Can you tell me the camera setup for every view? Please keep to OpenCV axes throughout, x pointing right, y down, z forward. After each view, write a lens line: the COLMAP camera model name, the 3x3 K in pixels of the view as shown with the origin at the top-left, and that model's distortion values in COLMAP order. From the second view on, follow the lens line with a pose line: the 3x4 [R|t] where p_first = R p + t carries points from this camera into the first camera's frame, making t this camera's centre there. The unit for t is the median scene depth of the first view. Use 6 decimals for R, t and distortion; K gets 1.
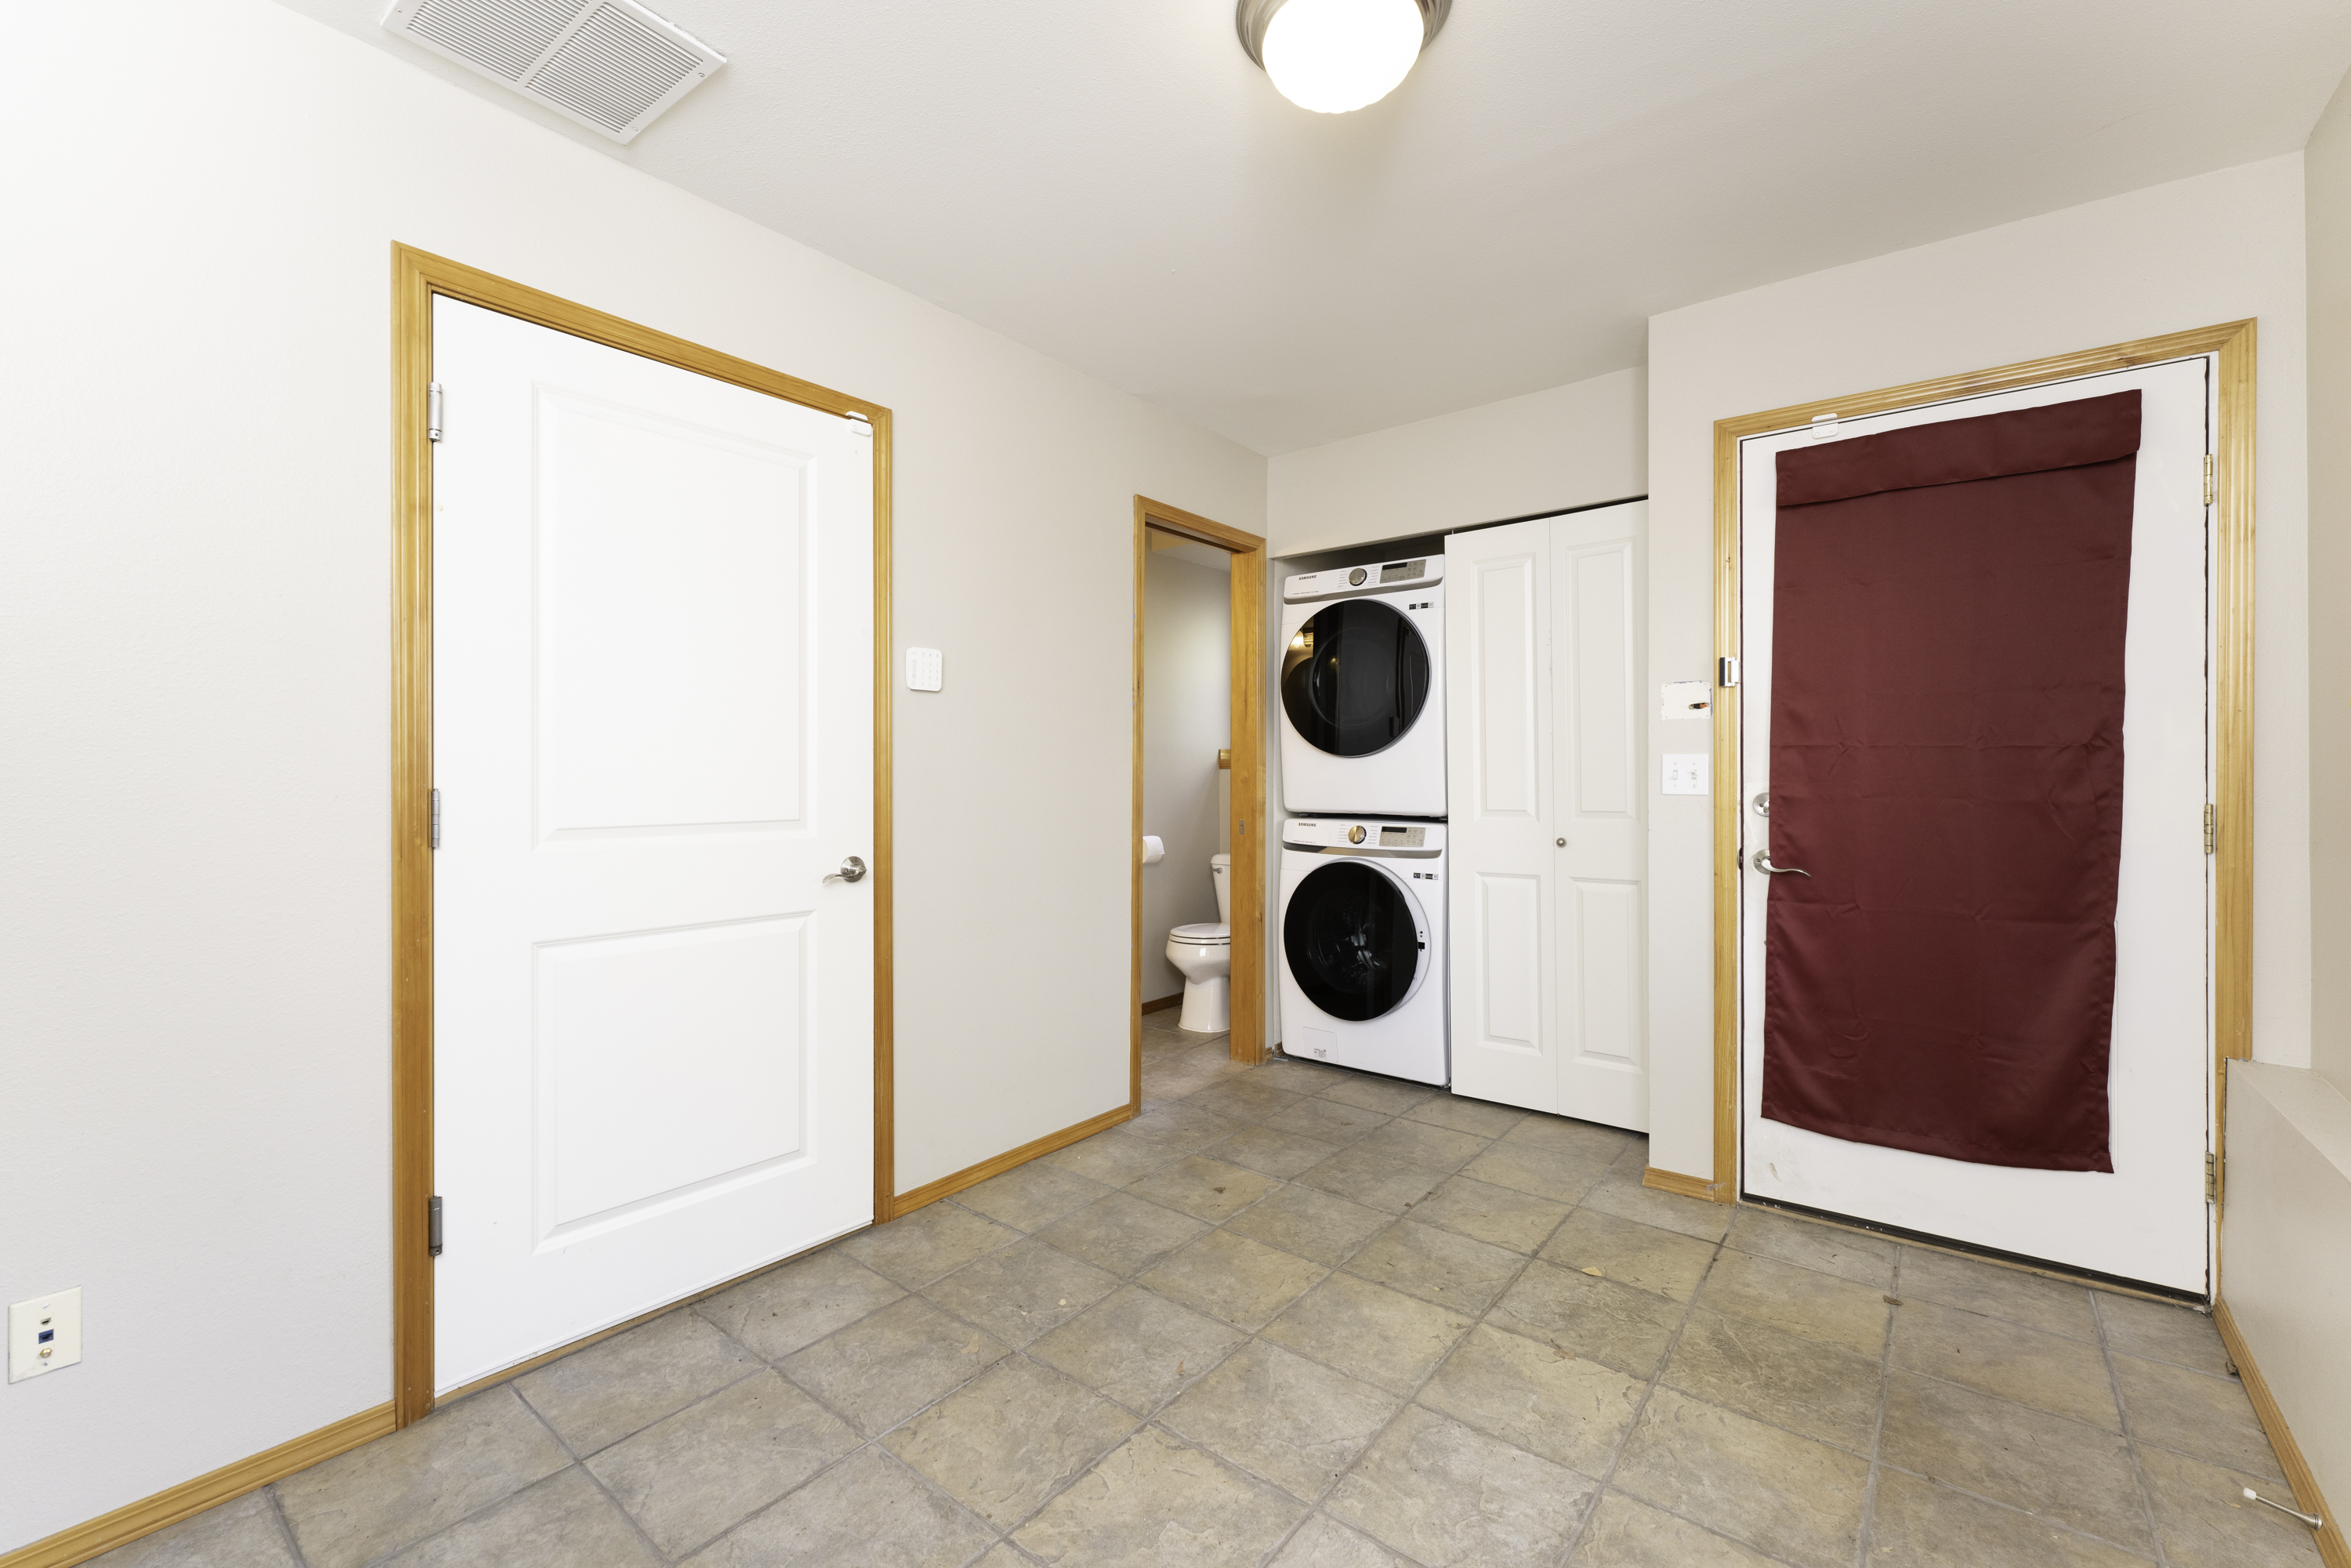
lens RADIAL K [[989.6, 0, 1177.1], [0, 989.6, 784.7], [0, 0, 1]] dist [-0.008128, -0.000337]
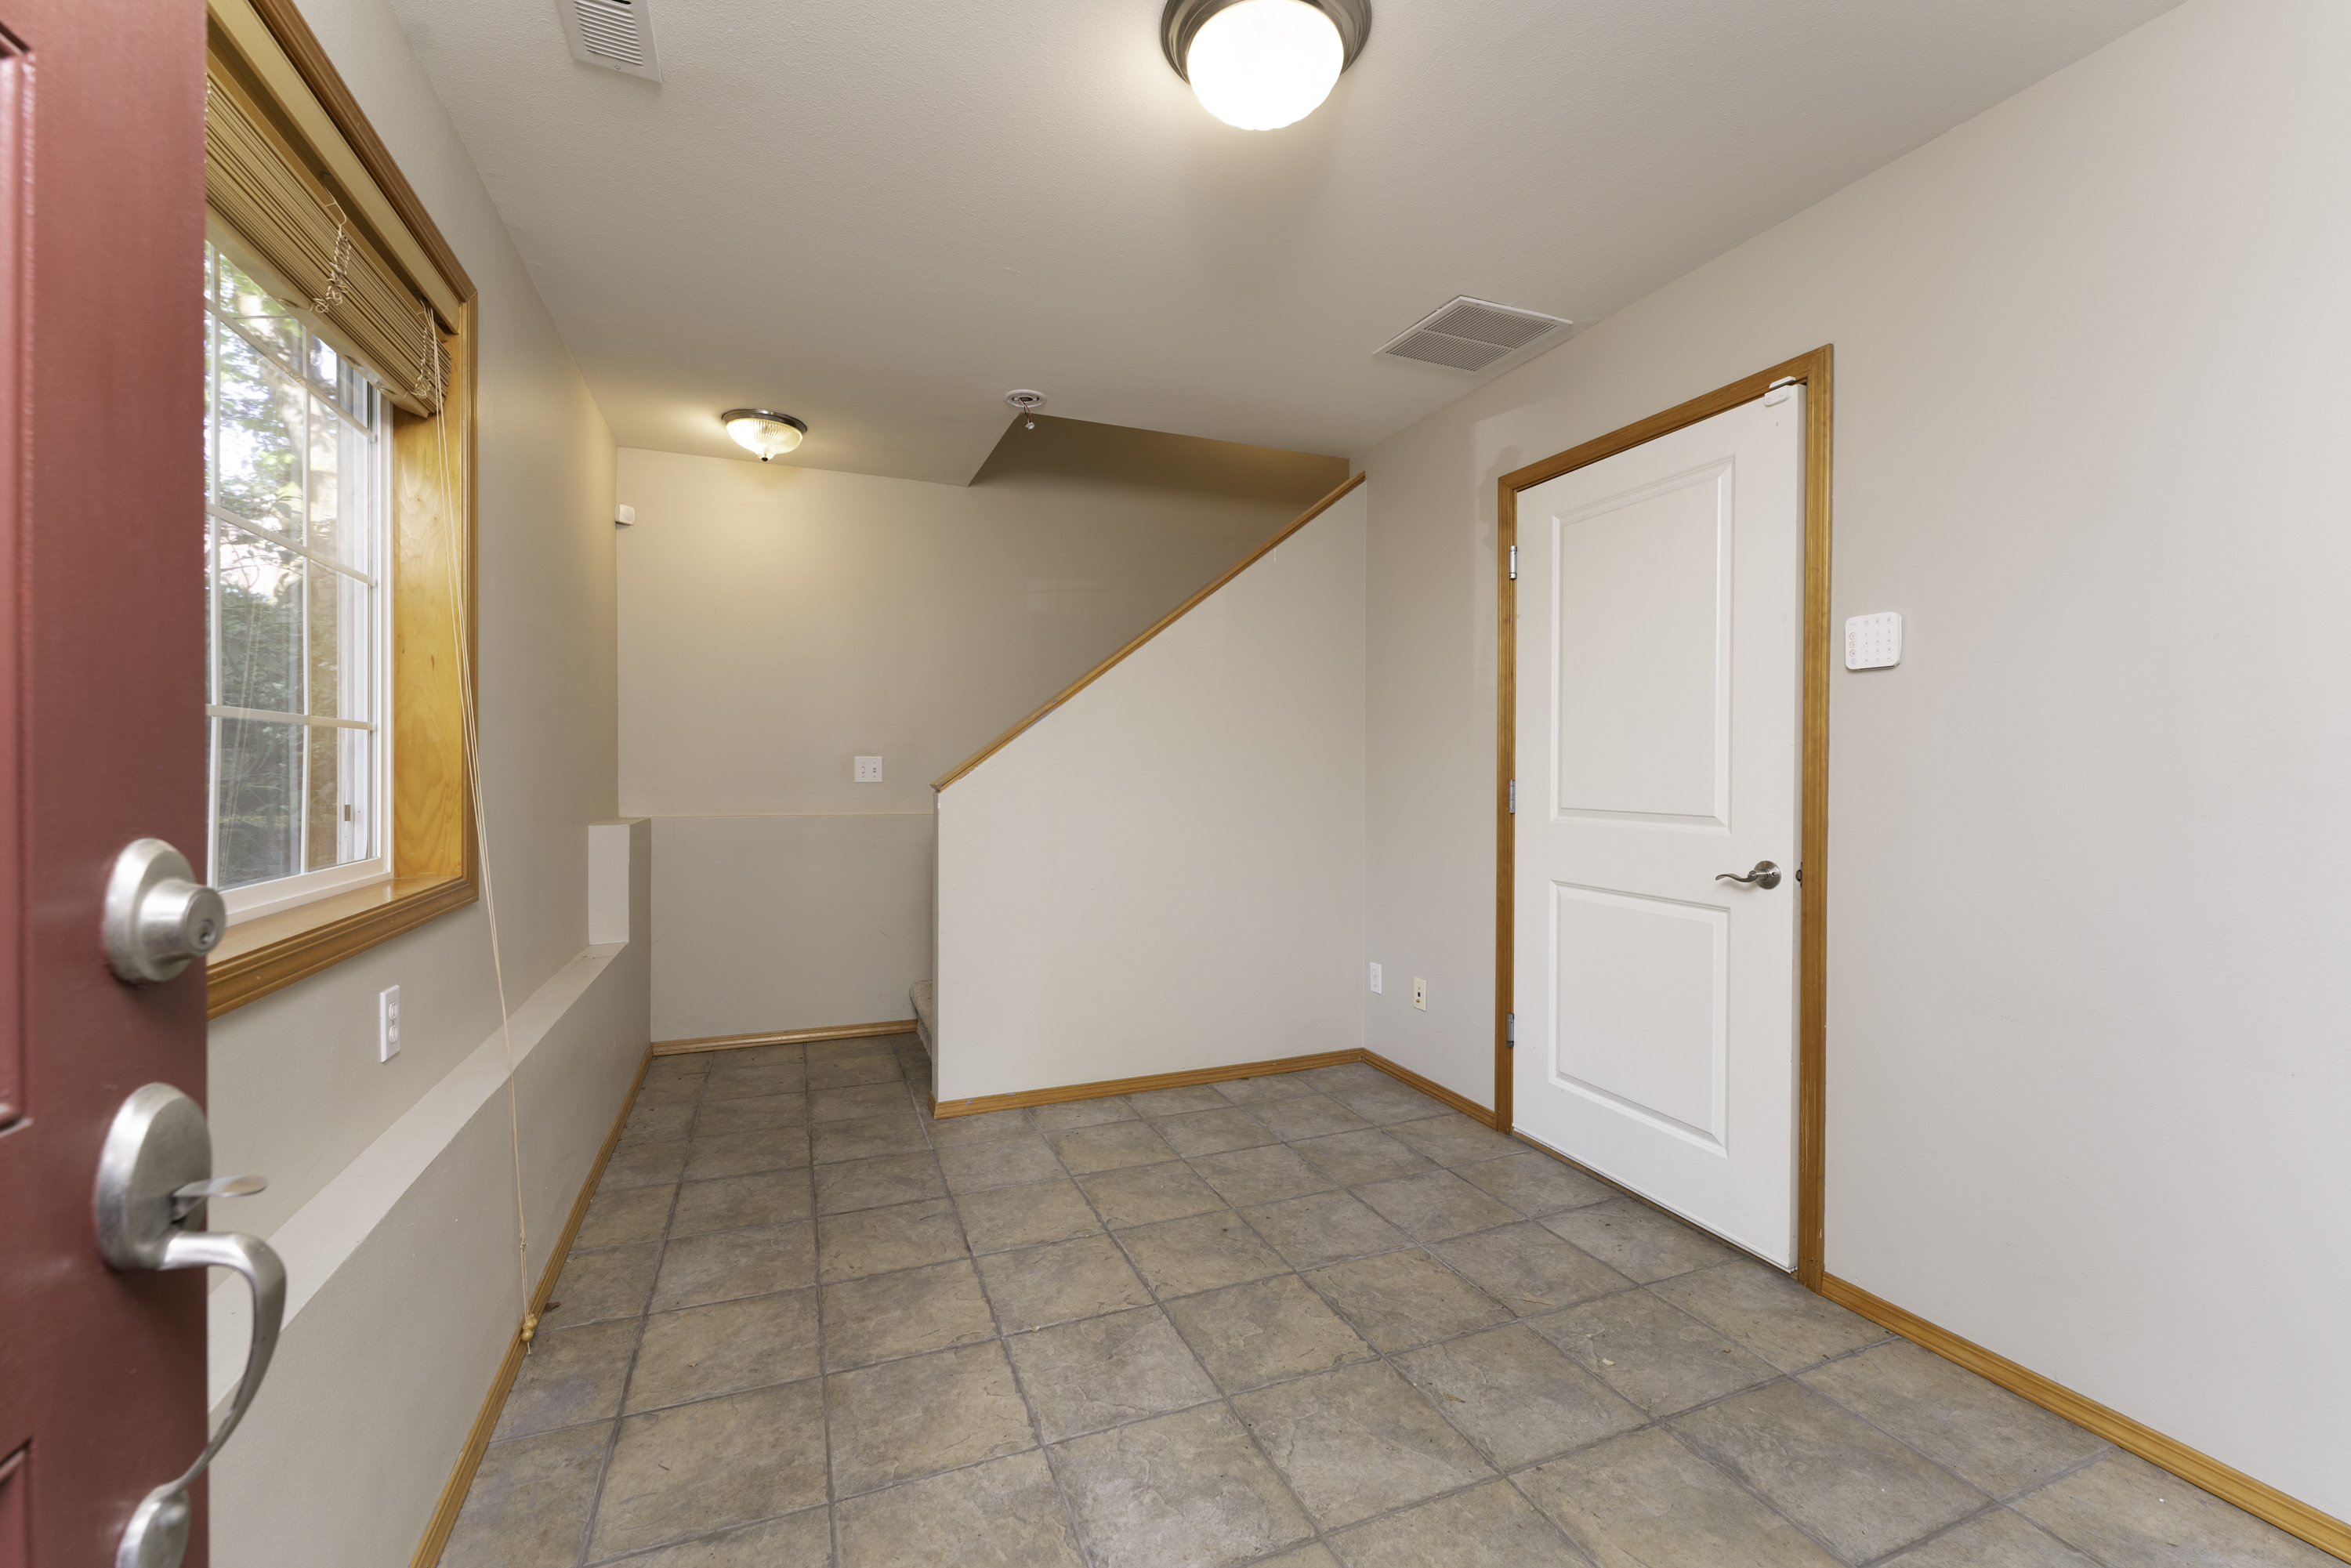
lens RADIAL K [[989.6, 0, 1177.3], [0, 989.6, 768.3], [0, 0, 1]] dist [-0.008128, -0.000337]
pose [[-0.501741, 0.002520, -0.865014, 0.963878], [-0.014374, 0.999833, 0.011250, -0.021110], [0.864899, 0.018078, -0.501621, 1.245057]]
